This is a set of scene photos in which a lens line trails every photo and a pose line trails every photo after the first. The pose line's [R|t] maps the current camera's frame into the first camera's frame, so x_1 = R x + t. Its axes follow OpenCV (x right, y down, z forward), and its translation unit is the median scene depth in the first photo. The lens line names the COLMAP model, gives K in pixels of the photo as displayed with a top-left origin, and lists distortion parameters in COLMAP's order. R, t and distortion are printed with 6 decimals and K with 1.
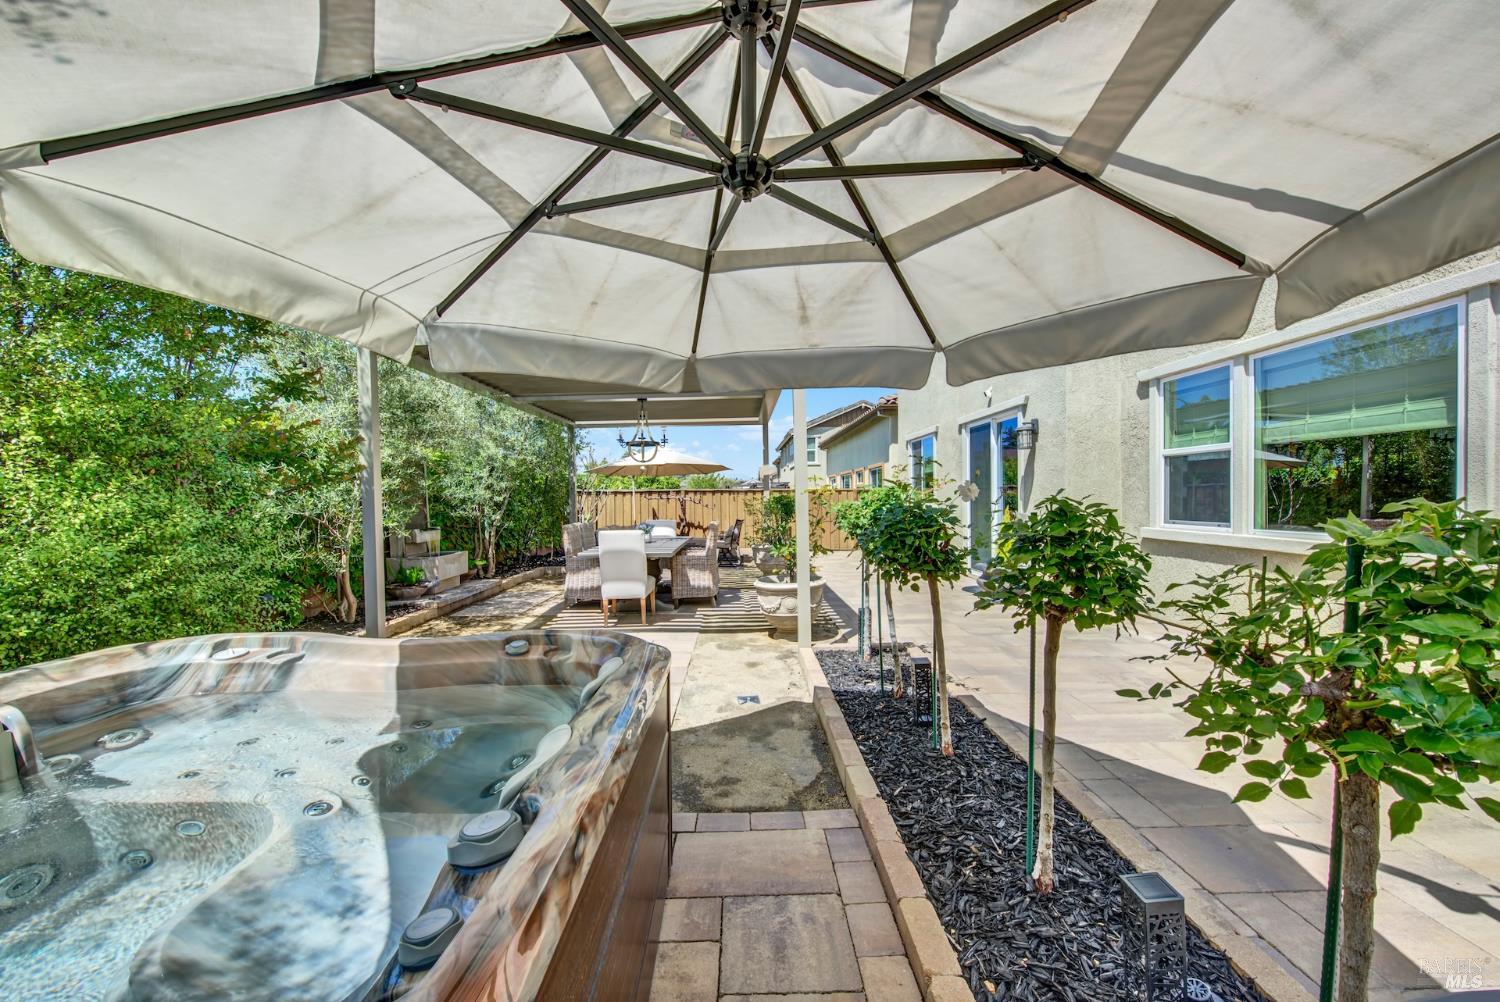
lens RADIAL K [[602.5, 0, 750.0], [0, 602.5, 501.0], [0, 0, 1]] dist [-0.000357, -0.000161]
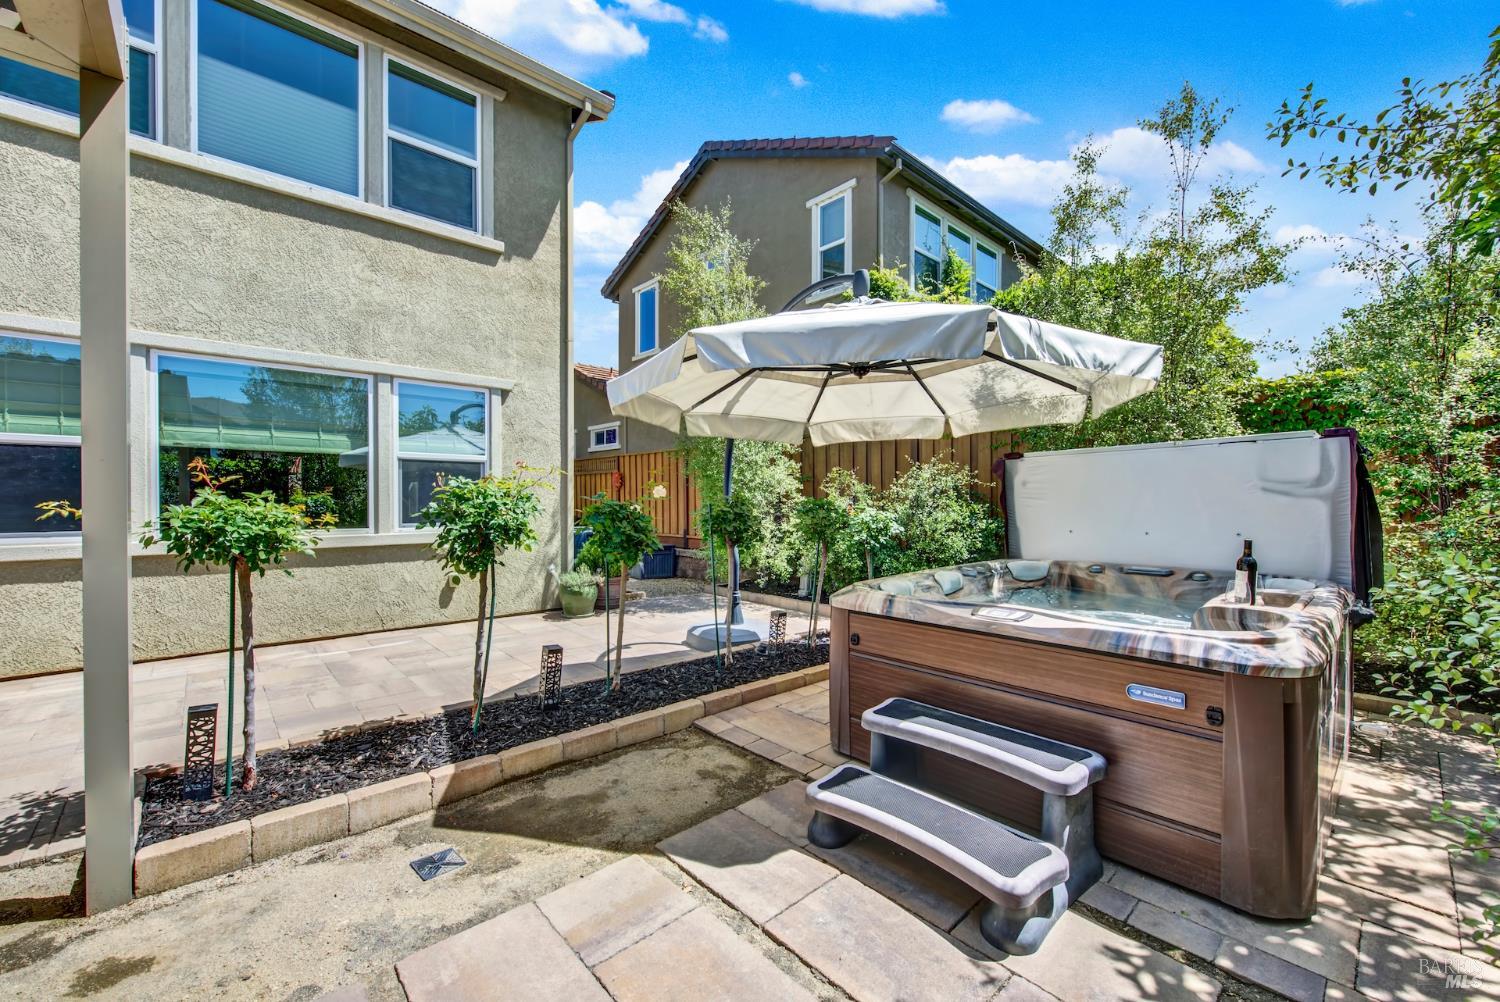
lens RADIAL K [[602.5, 0, 750.0], [0, 602.5, 501.0], [0, 0, 1]] dist [-0.000357, -0.000161]
pose [[-0.664206, -0.000025, 0.747549, -0.632532], [0.005579, 0.999972, 0.004991, -0.007041], [-0.747529, 0.007486, -0.664188, 1.198709]]
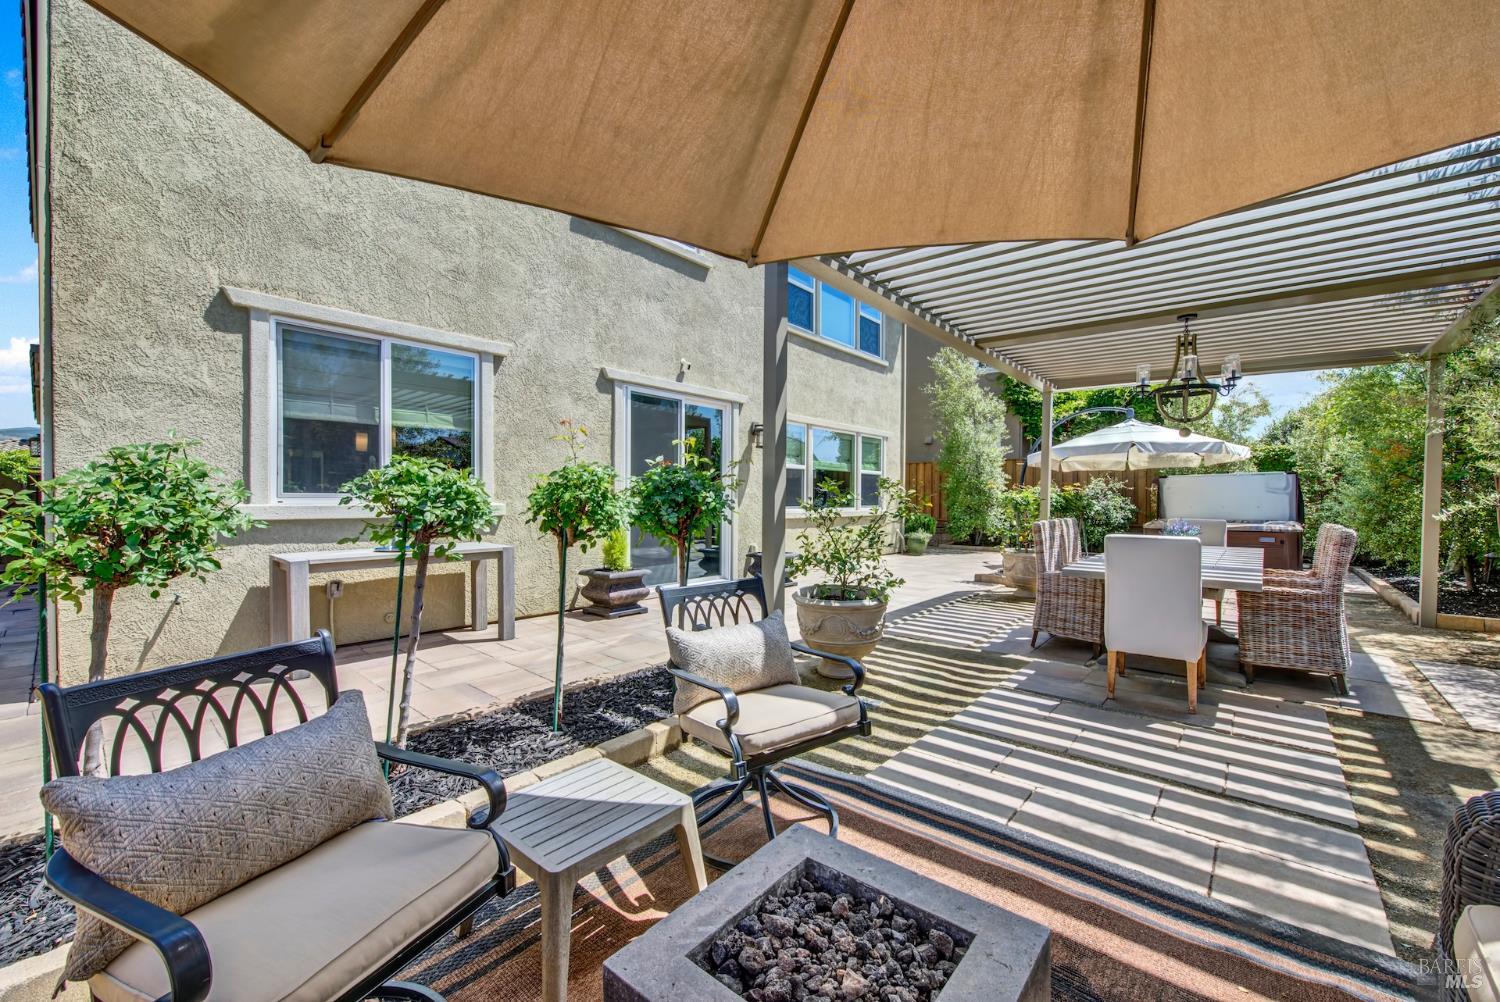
lens RADIAL K [[602.5, 0, 750.0], [0, 602.5, 501.0], [0, 0, 1]] dist [-0.000357, -0.000161]
pose [[-0.750830, -0.002704, 0.660490, -0.508936], [0.000522, 0.999989, 0.004687, 0.012960], [-0.660496, 0.003864, -0.750820, 3.509406]]
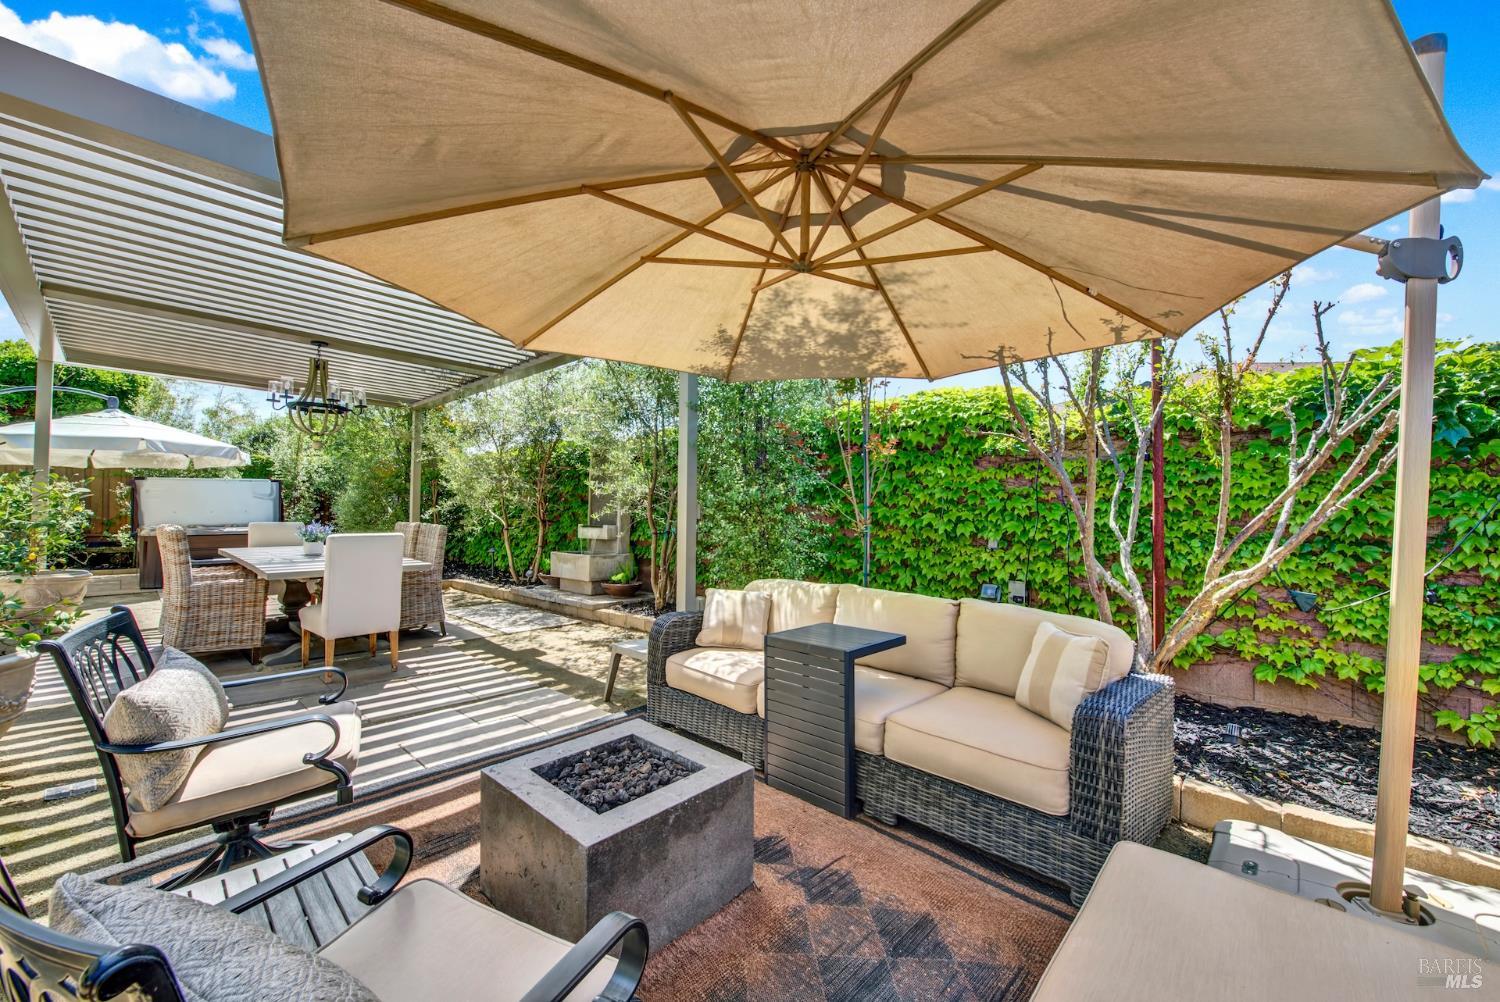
lens RADIAL K [[602.5, 0, 750.0], [0, 602.5, 501.0], [0, 0, 1]] dist [-0.000357, -0.000161]
pose [[-0.696180, -0.011709, -0.717772, -0.053363], [-0.007126, 0.999930, -0.009400, 0.015140], [0.717832, -0.001430, -0.696215, 3.689680]]
